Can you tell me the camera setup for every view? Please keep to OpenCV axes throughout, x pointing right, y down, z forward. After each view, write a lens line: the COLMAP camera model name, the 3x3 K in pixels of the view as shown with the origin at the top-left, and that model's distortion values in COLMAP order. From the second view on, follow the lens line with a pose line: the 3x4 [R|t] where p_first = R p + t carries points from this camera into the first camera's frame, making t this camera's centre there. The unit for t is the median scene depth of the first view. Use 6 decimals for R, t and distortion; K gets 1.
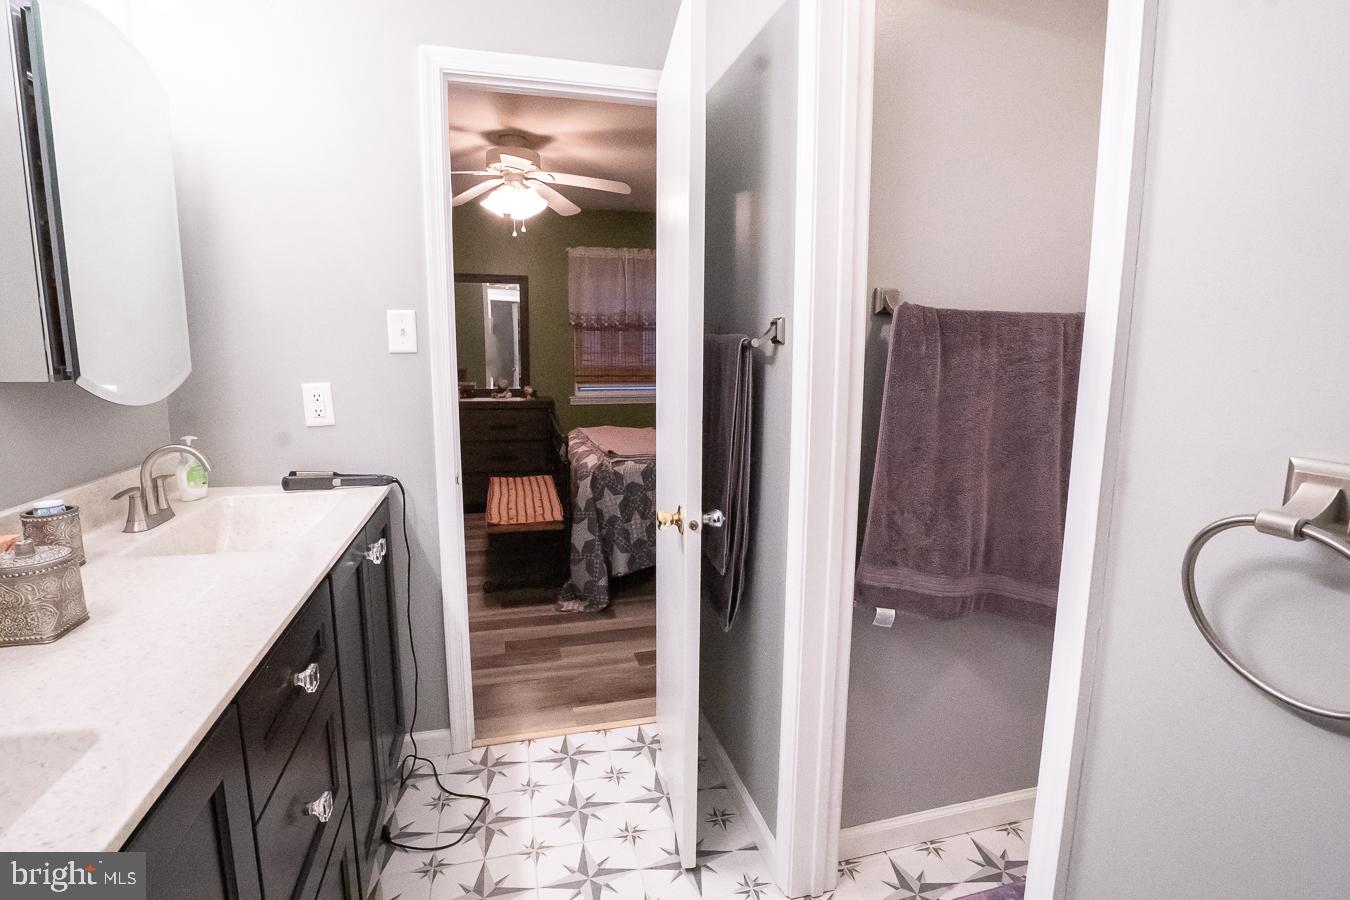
lens RADIAL K [[662.3, 0, 671.7], [0, 662.3, 451.7], [0, 0, 1]] dist [-0.034669, 0.000114]
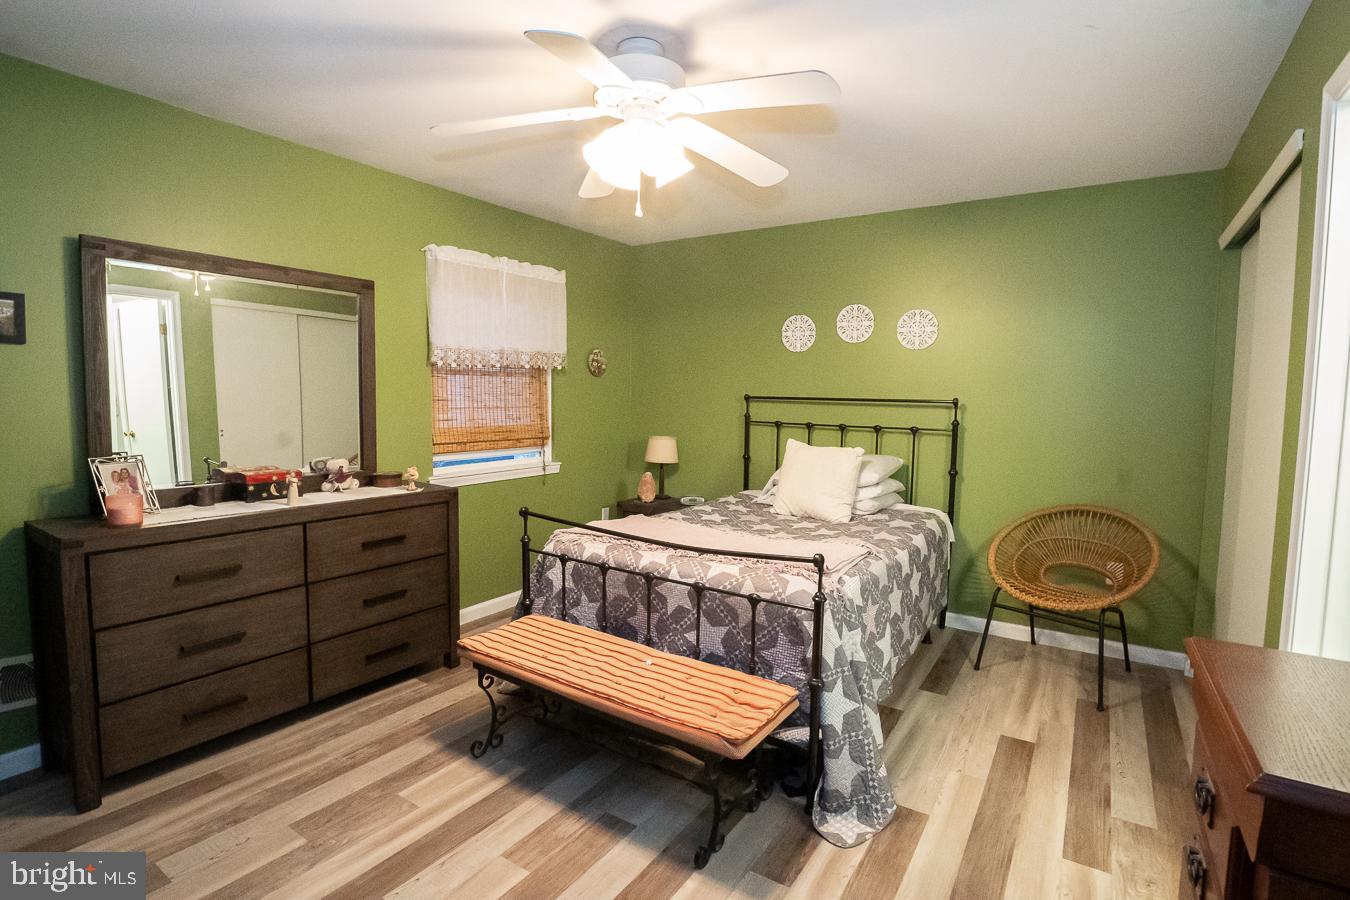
lens RADIAL K [[650.7, 0, 676.7], [0, 650.7, 443.7], [0, 0, 1]] dist [-0.029703, 0.000005]
pose [[0.732876, -0.047572, 0.678697, -0.433910], [0.096538, 0.994730, -0.034521, -0.077350], [-0.673479, 0.090820, 0.733606, 0.418573]]
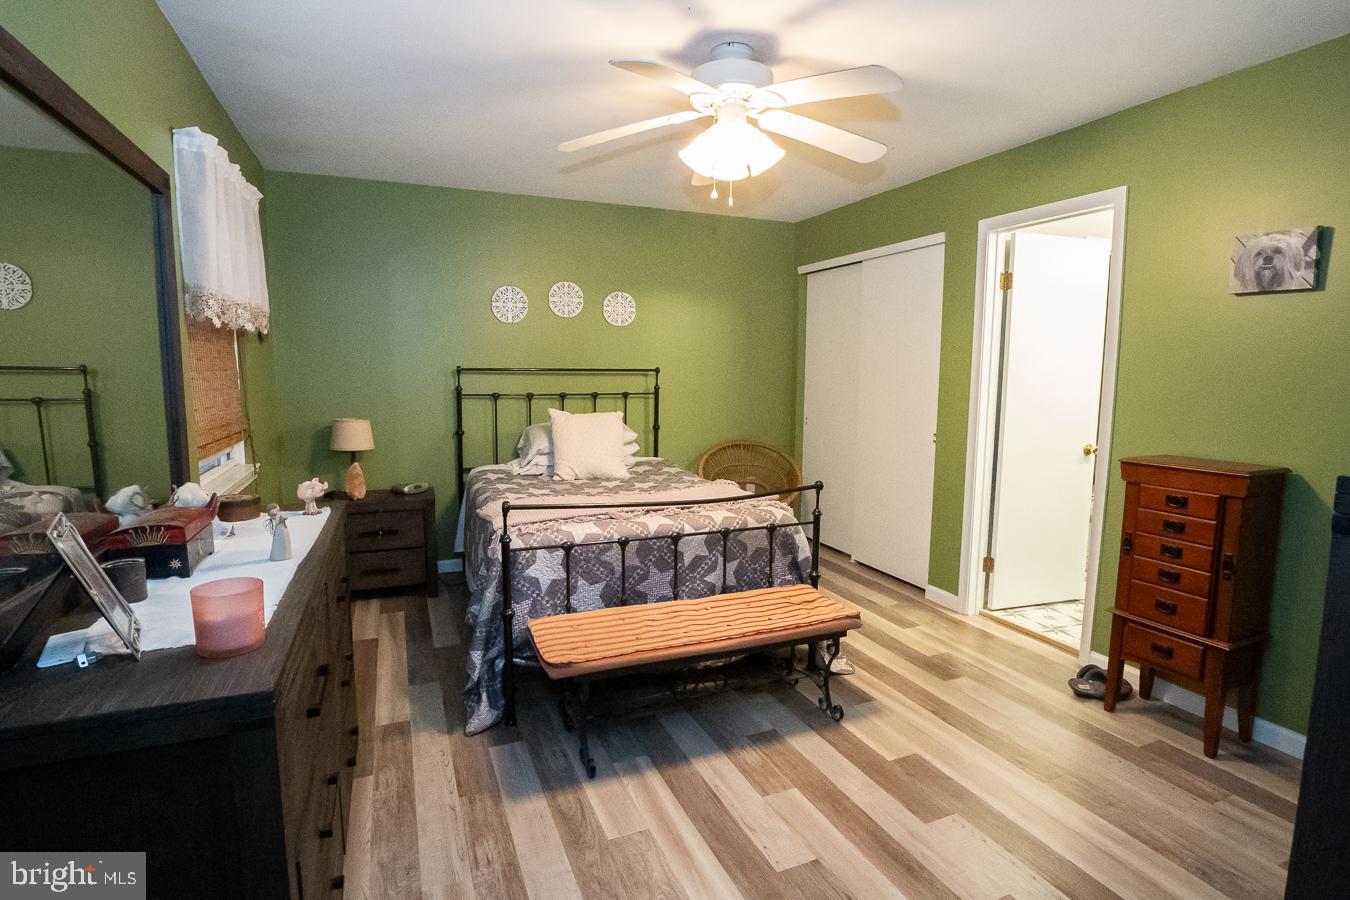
lens RADIAL K [[662.3, 0, 671.7], [0, 662.3, 451.7], [0, 0, 1]] dist [-0.034669, 0.000114]
pose [[-0.154641, -0.125147, 0.980012, -0.641604], [0.150864, 0.977321, 0.148609, -0.145051], [-0.976384, 0.170830, -0.132253, 0.875854]]
